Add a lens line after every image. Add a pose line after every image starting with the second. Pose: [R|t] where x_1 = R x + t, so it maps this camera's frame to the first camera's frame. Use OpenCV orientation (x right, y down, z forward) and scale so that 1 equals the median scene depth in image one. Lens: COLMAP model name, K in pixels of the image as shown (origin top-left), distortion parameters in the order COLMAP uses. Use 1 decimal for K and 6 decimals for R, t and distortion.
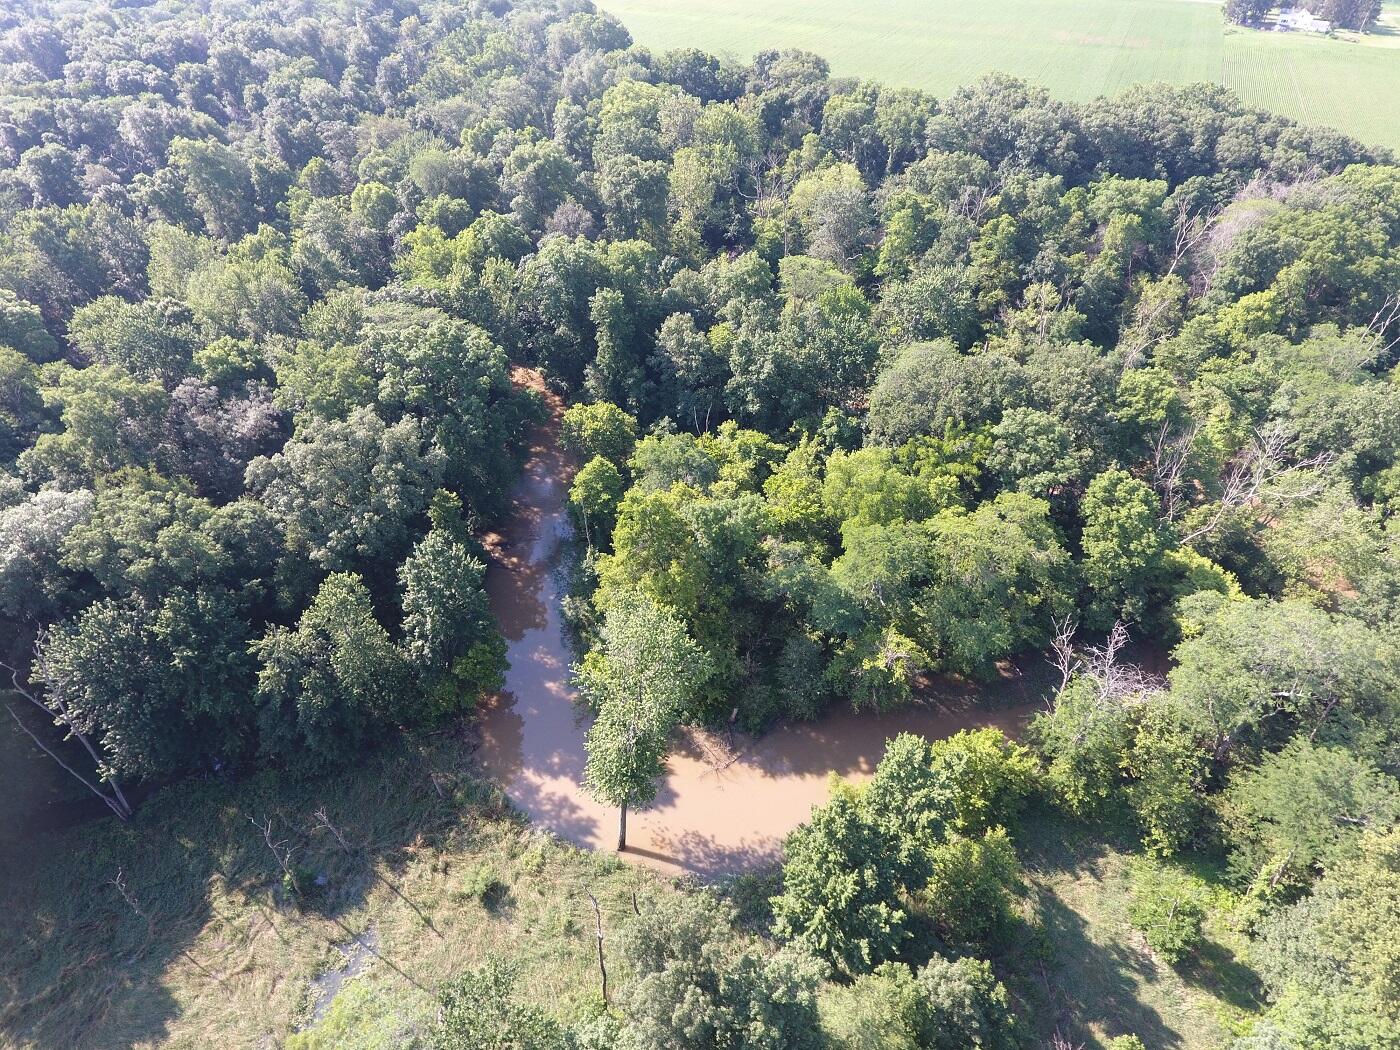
lens RADIAL K [[819.5, 0, 696.5], [0, 819.5, 510.9], [0, 0, 1]] dist [0.000477, -0.001915]
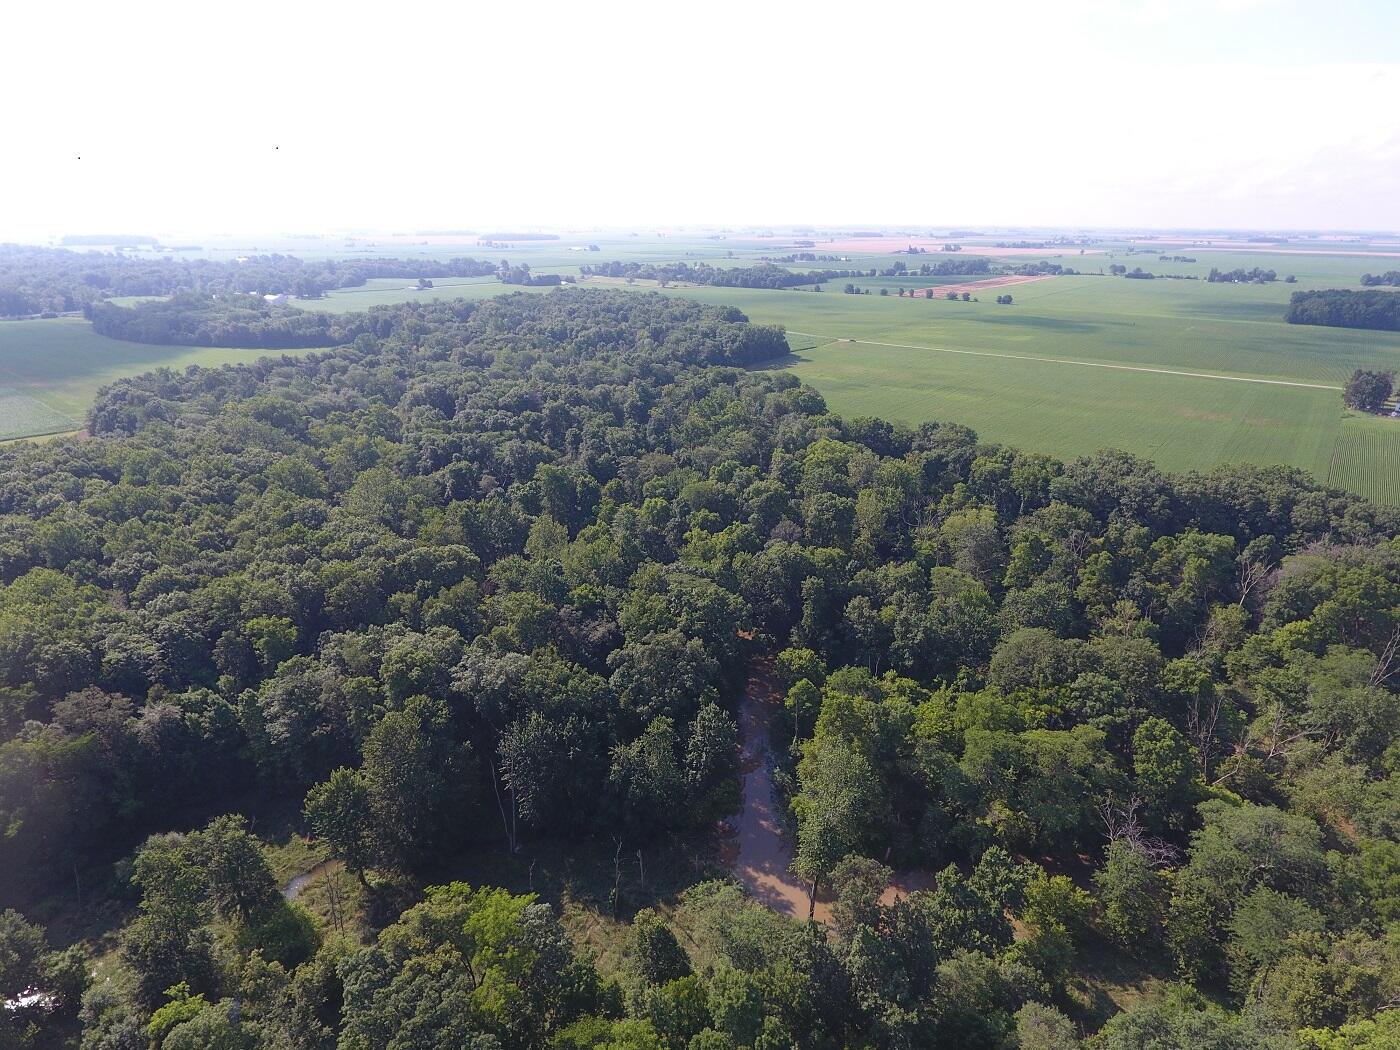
lens RADIAL K [[819.5, 0, 699.4], [0, 819.5, 512.1], [0, 0, 1]] dist [0.000477, -0.001915]
pose [[0.979452, 0.070395, -0.188991, -0.044989], [-0.132124, 0.931971, -0.337599, 0.189099], [0.152368, 0.355632, 0.922122, -0.569137]]
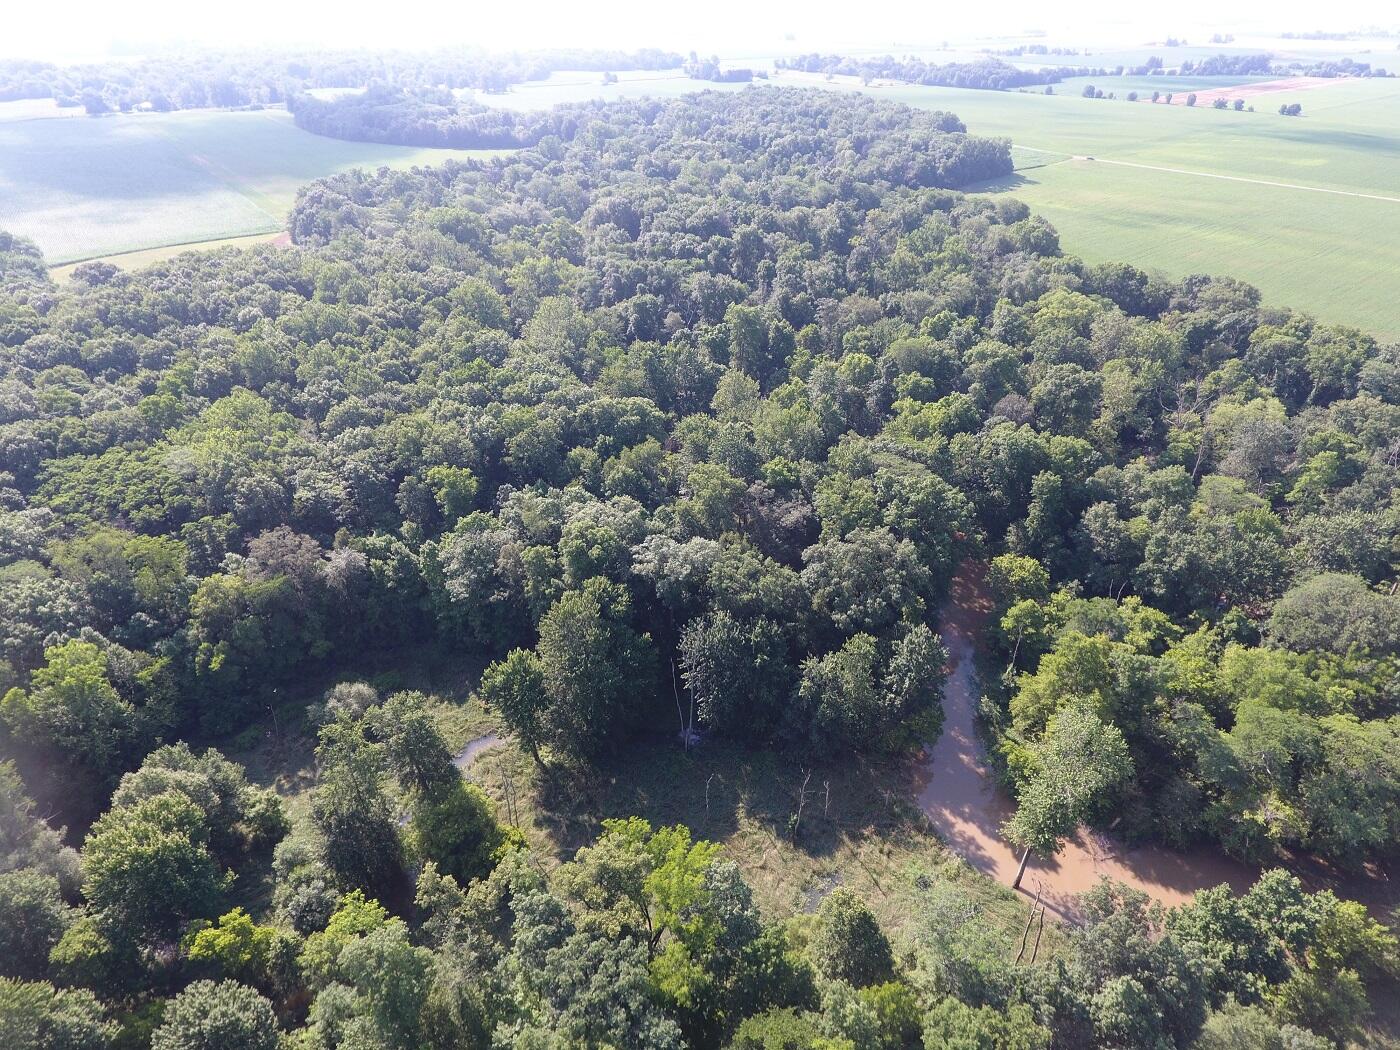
lens RADIAL K [[819.5, 0, 699.4], [0, 819.5, 510.7], [0, 0, 1]] dist [0.000477, -0.001915]
pose [[0.914330, 0.213938, -0.343848, -0.183726], [-0.261189, 0.960404, -0.096977, 0.063658], [0.309486, 0.178479, 0.934004, -0.419277]]
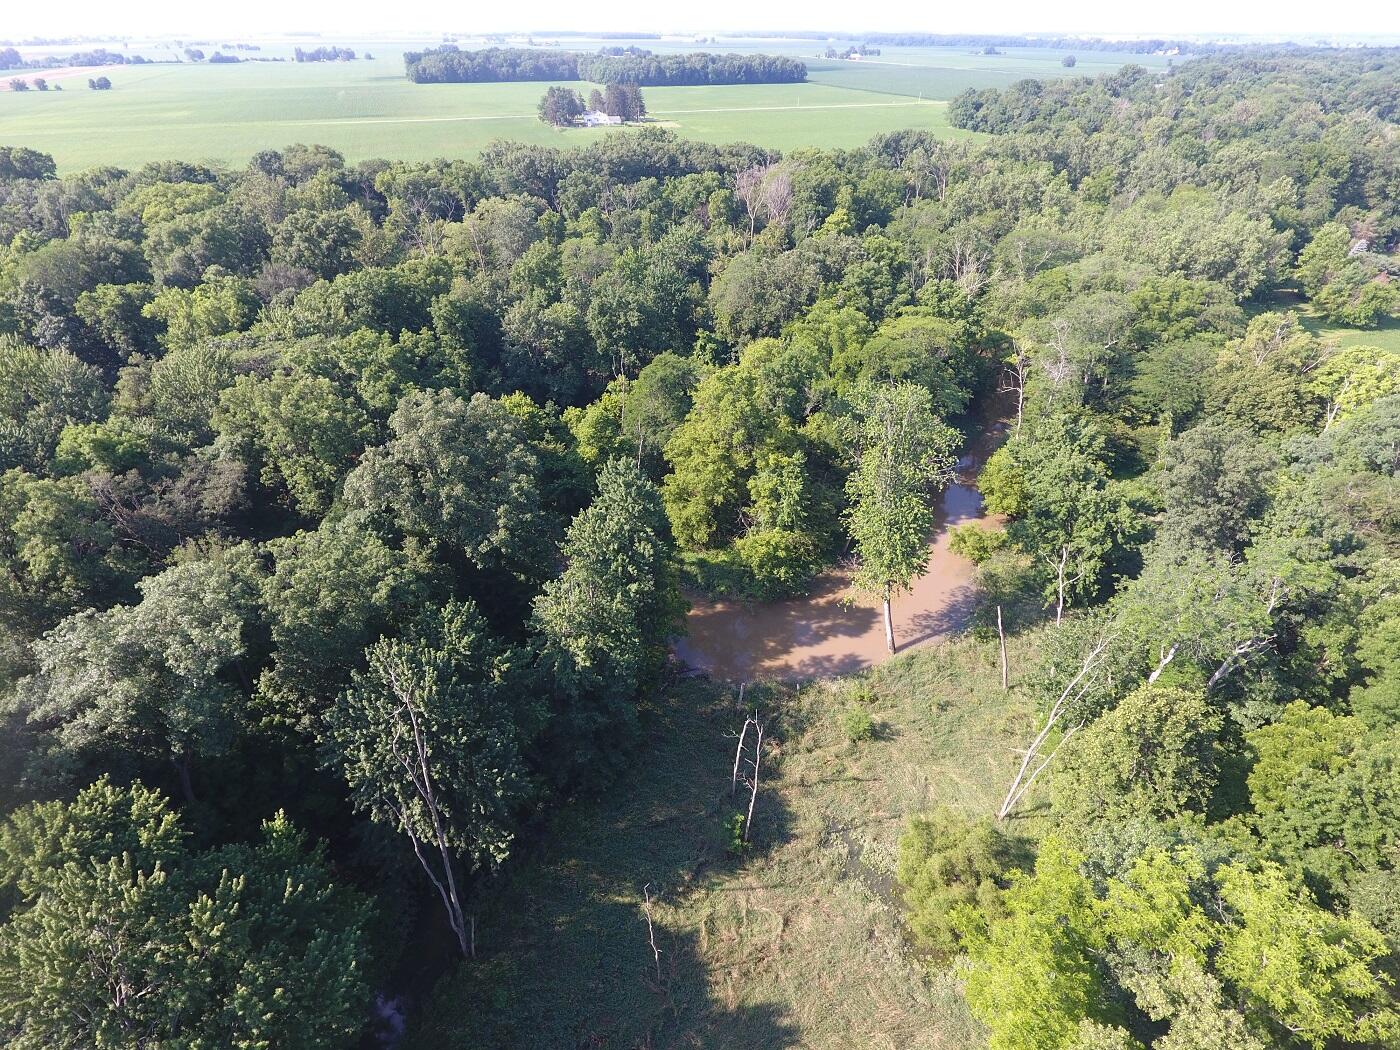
lens RADIAL K [[819.5, 0, 690.8], [0, 819.5, 511.1], [0, 0, 1]] dist [0.000477, -0.001915]
pose [[0.706329, -0.366807, 0.605435, -0.667698], [0.460867, 0.887469, 0.000010, 0.097341], [-0.537309, 0.279018, 0.795895, 0.184250]]
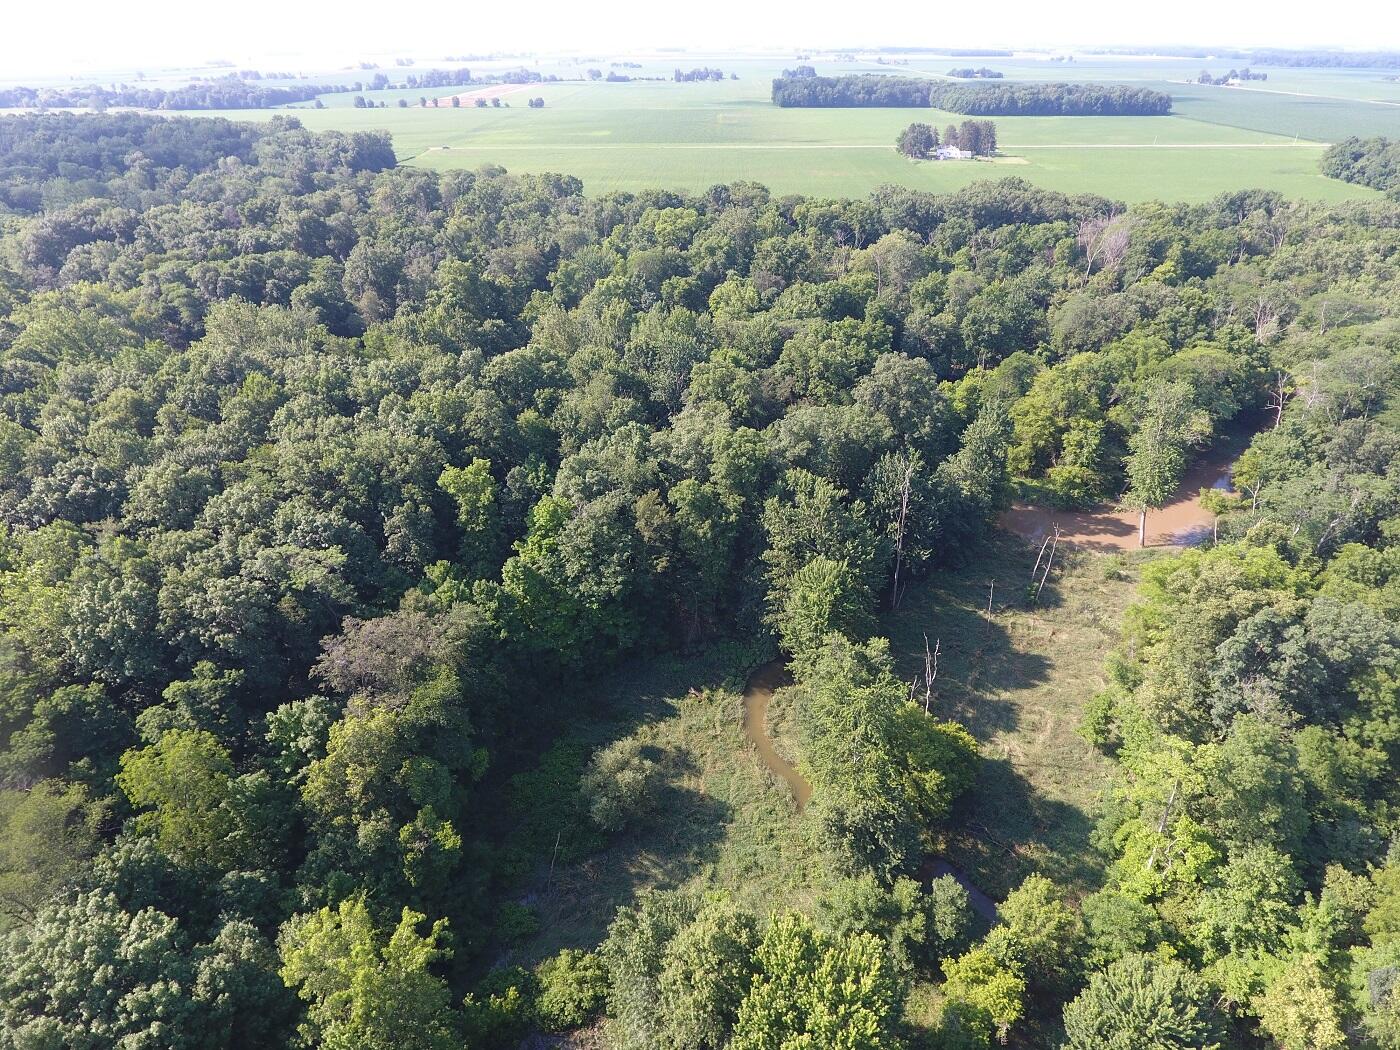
lens RADIAL K [[819.5, 0, 694.3], [0, 819.5, 512.2], [0, 0, 1]] dist [0.000477, -0.001915]
pose [[0.909008, -0.216650, 0.356044, -1.205145], [0.275745, 0.953201, -0.123984, 0.227609], [-0.312521, 0.210879, 0.926208, -0.251827]]
